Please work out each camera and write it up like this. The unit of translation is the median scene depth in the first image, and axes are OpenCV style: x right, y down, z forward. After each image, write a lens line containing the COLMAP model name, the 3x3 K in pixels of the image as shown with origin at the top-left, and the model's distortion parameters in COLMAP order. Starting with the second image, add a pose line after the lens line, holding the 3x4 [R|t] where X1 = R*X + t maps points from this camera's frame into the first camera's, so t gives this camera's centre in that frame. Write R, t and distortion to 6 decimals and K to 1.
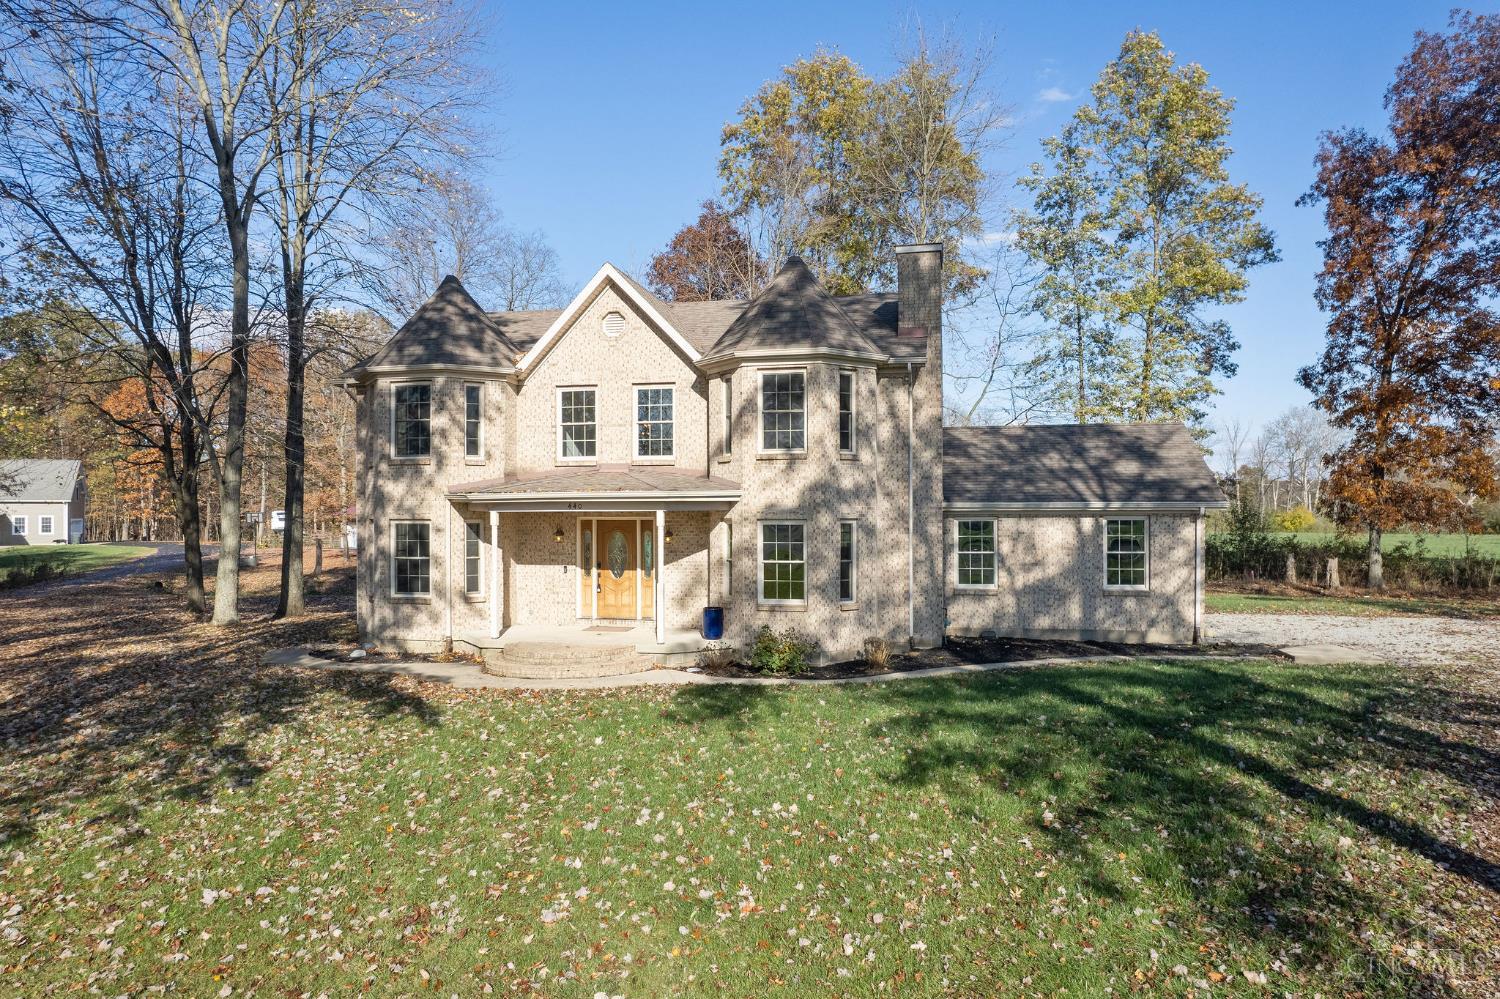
lens RADIAL K [[962.1, 0, 750.0], [0, 962.1, 499.5], [0, 0, 1]] dist [-0.081974, 0.083526]
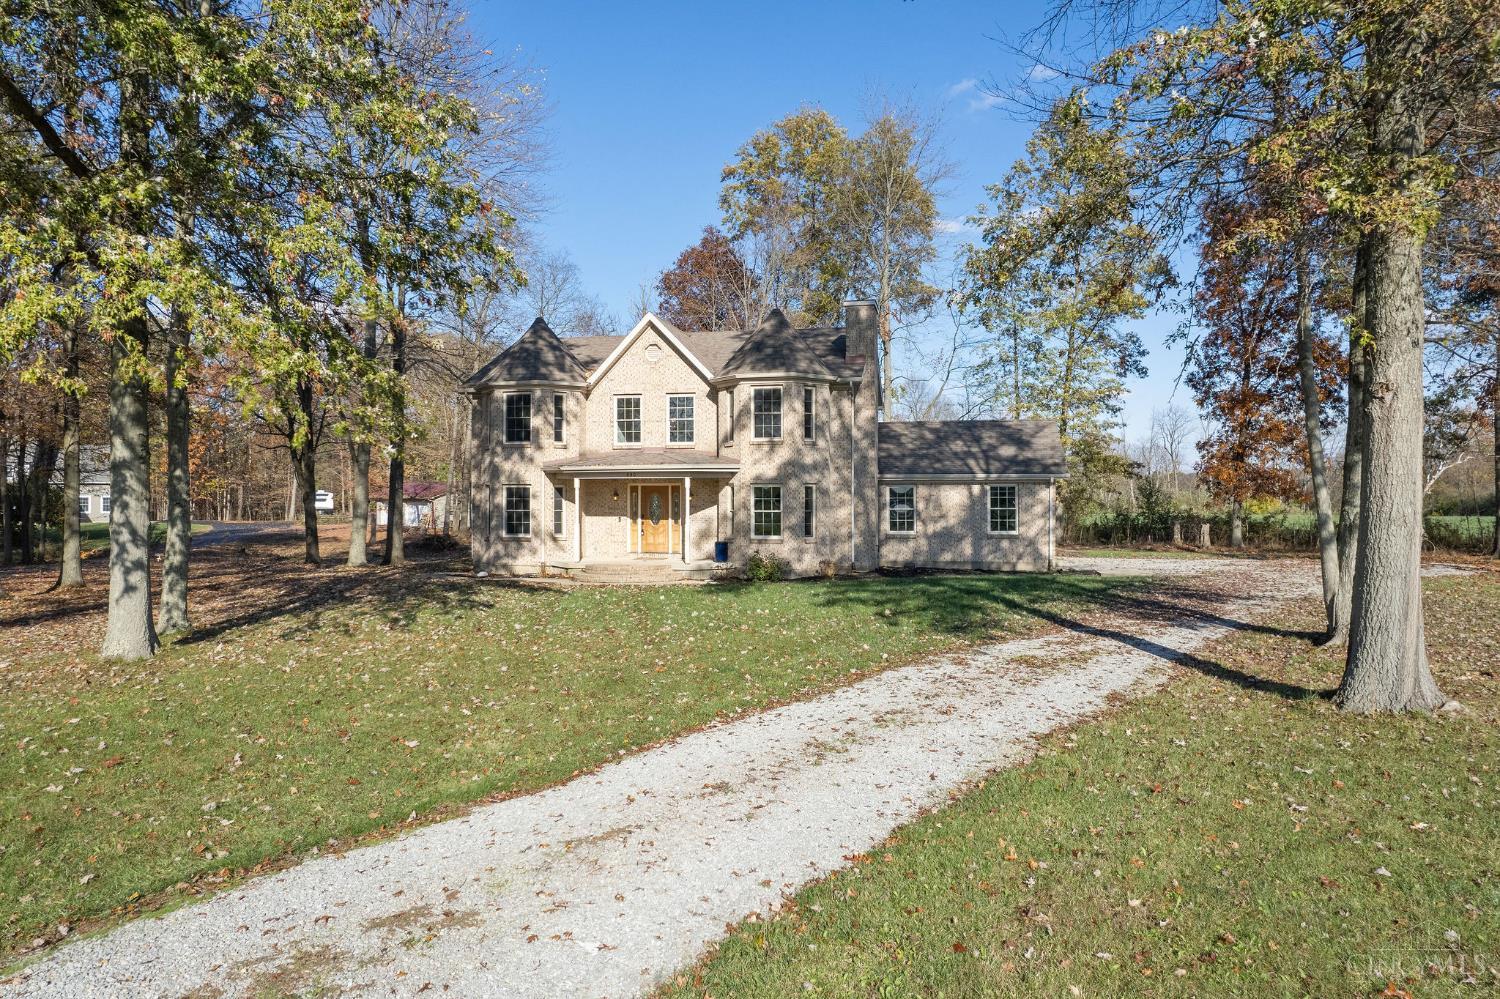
lens RADIAL K [[962.1, 0, 750.0], [0, 962.1, 499.5], [0, 0, 1]] dist [-0.081974, 0.083526]
pose [[0.999984, 0.001478, 0.005494, -0.001248], [-0.001549, 0.999915, 0.012932, 0.022958], [-0.005474, -0.012940, 0.999901, -0.472447]]
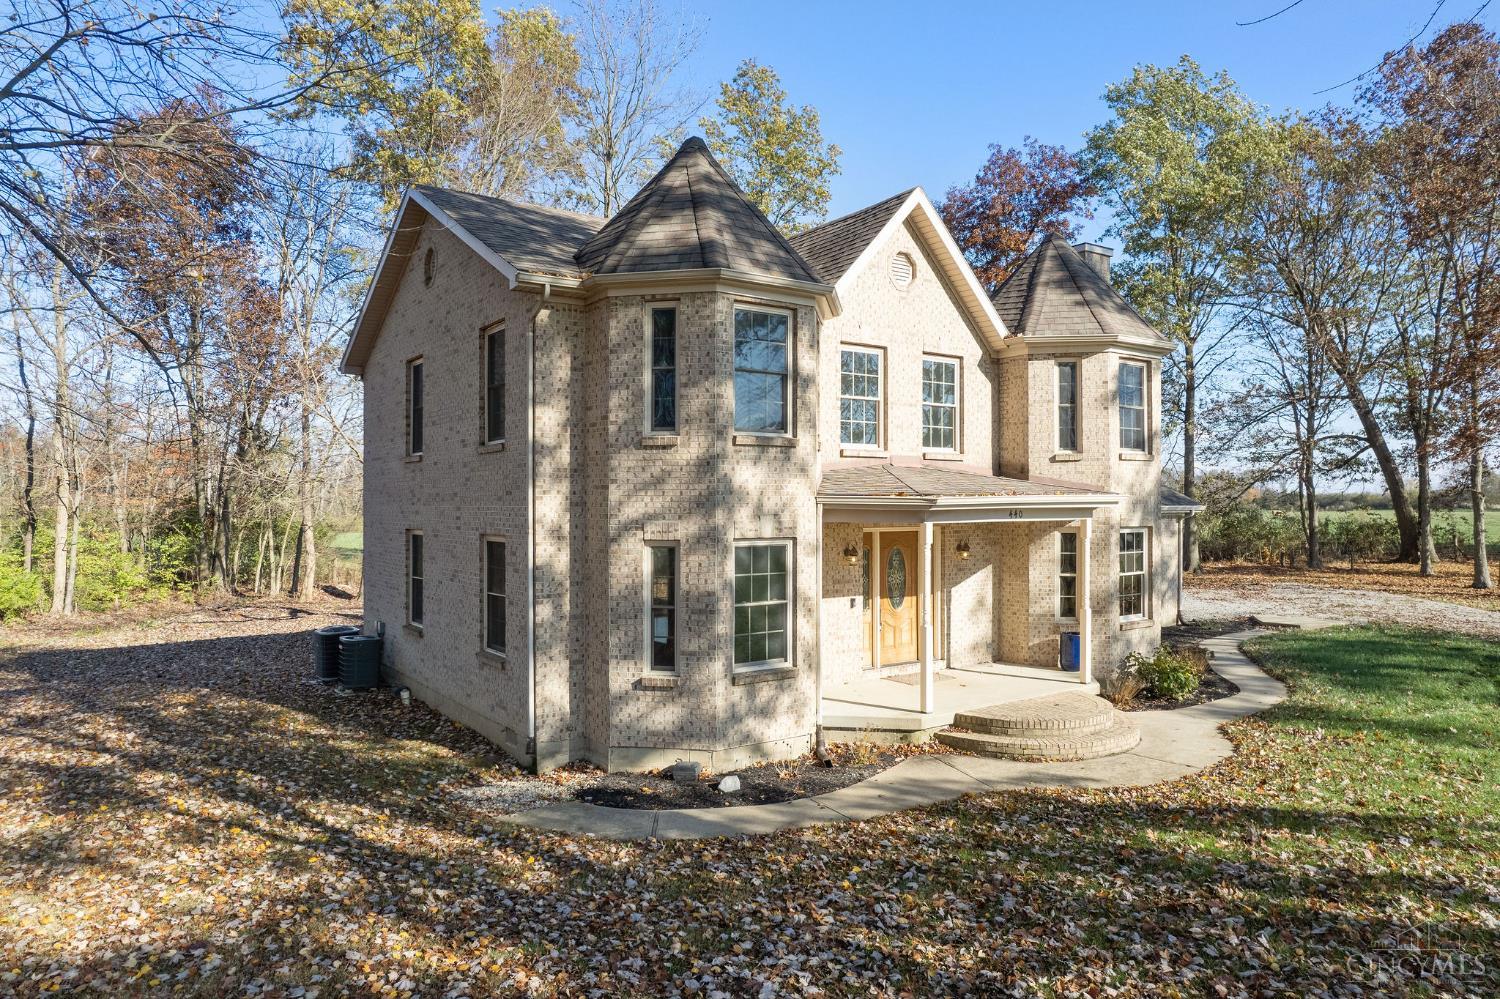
lens RADIAL K [[962.1, 0, 750.0], [0, 962.1, 499.5], [0, 0, 1]] dist [-0.081974, 0.083526]
pose [[0.678554, -0.000701, 0.734550, -0.764358], [-0.003356, 0.999986, 0.004054, -0.005892], [-0.734543, -0.005217, 0.678542, 0.576424]]
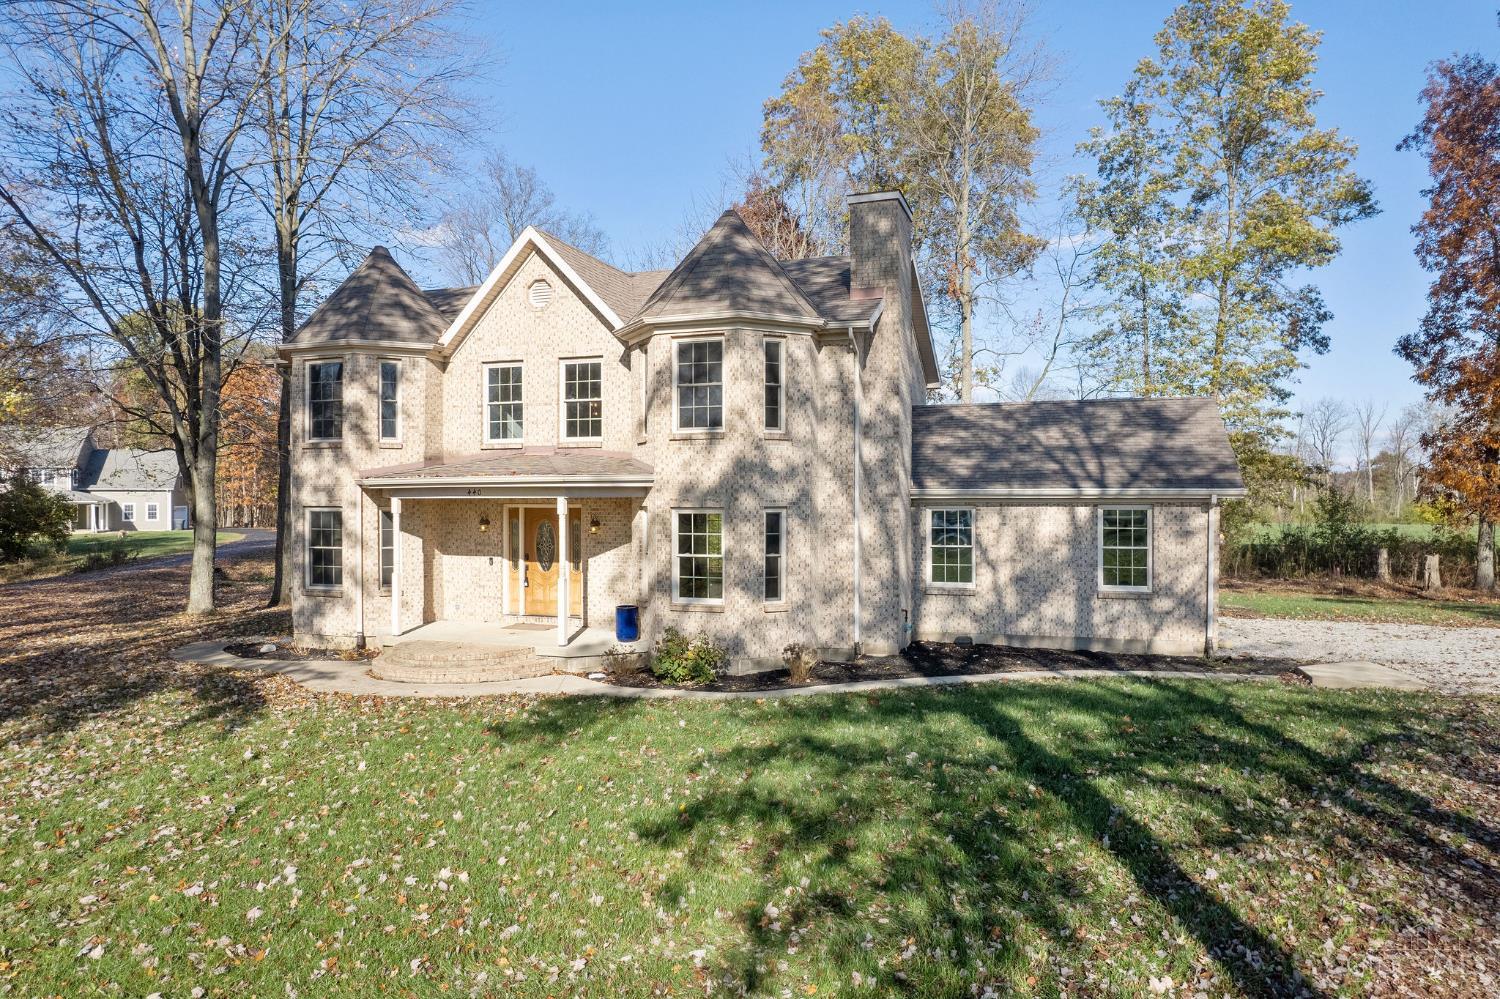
lens RADIAL K [[962.1, 0, 750.0], [0, 962.1, 499.5], [0, 0, 1]] dist [-0.081974, 0.083526]
pose [[0.993479, 0.001818, -0.114000, 0.159596], [-0.000522, 0.999935, 0.011397, 0.003105], [0.114013, -0.011263, 0.993415, 0.114862]]
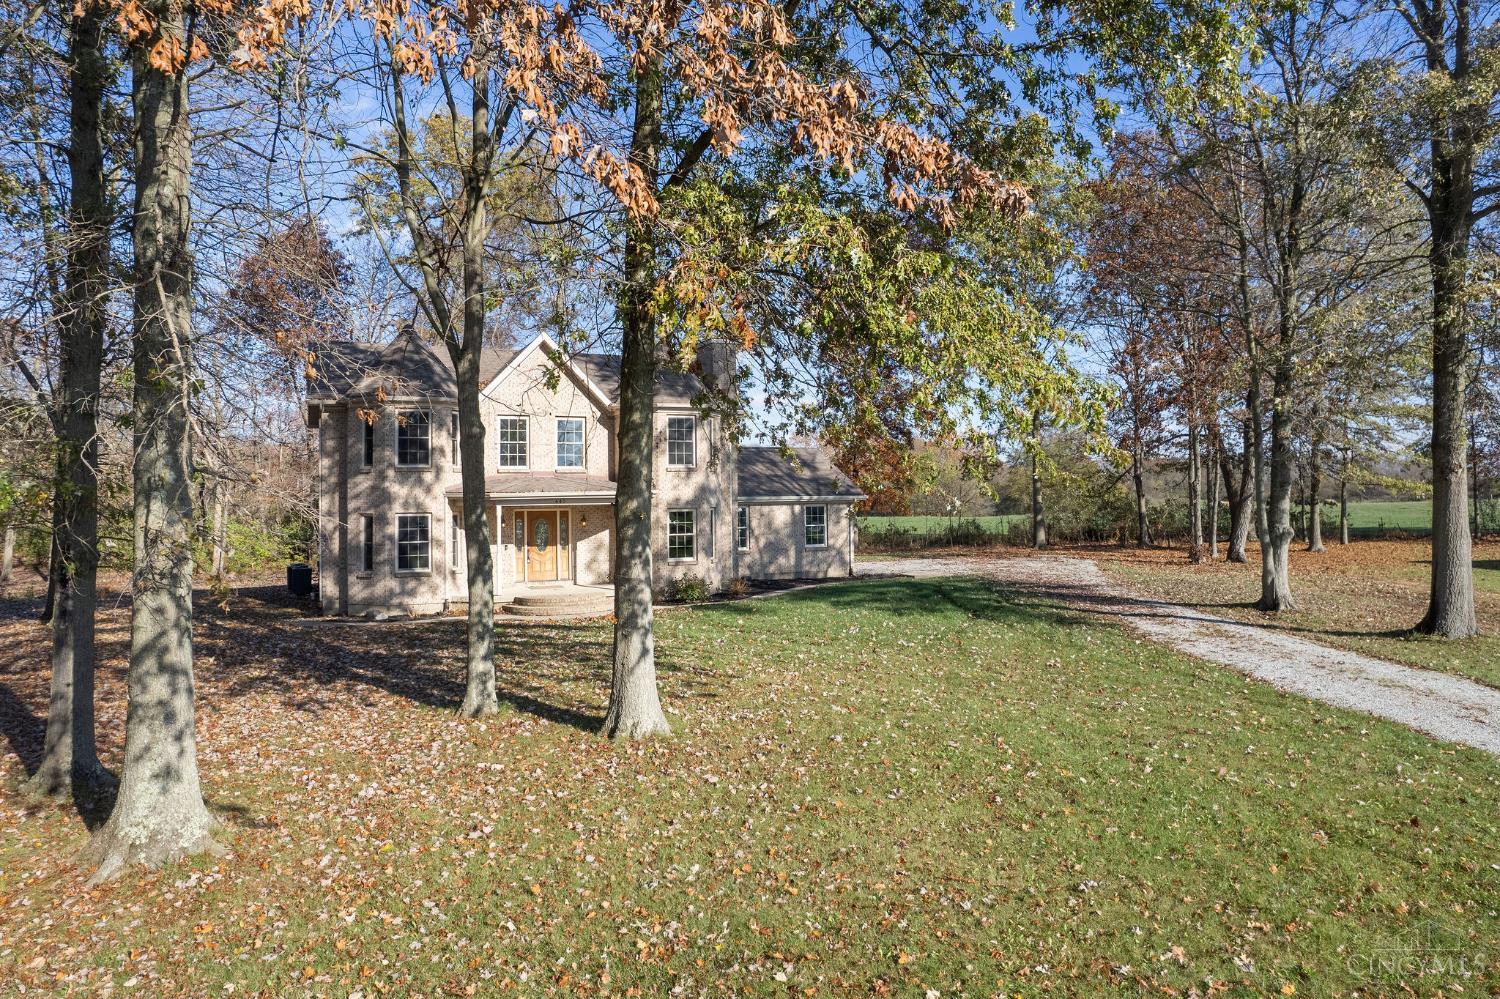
lens RADIAL K [[962.1, 0, 750.0], [0, 962.1, 499.5], [0, 0, 1]] dist [-0.081974, 0.083526]
pose [[0.801413, -0.009310, 0.598039, -0.739071], [0.005311, 0.999950, 0.008450, -0.006163], [-0.598088, -0.003595, 0.801423, -0.322303]]
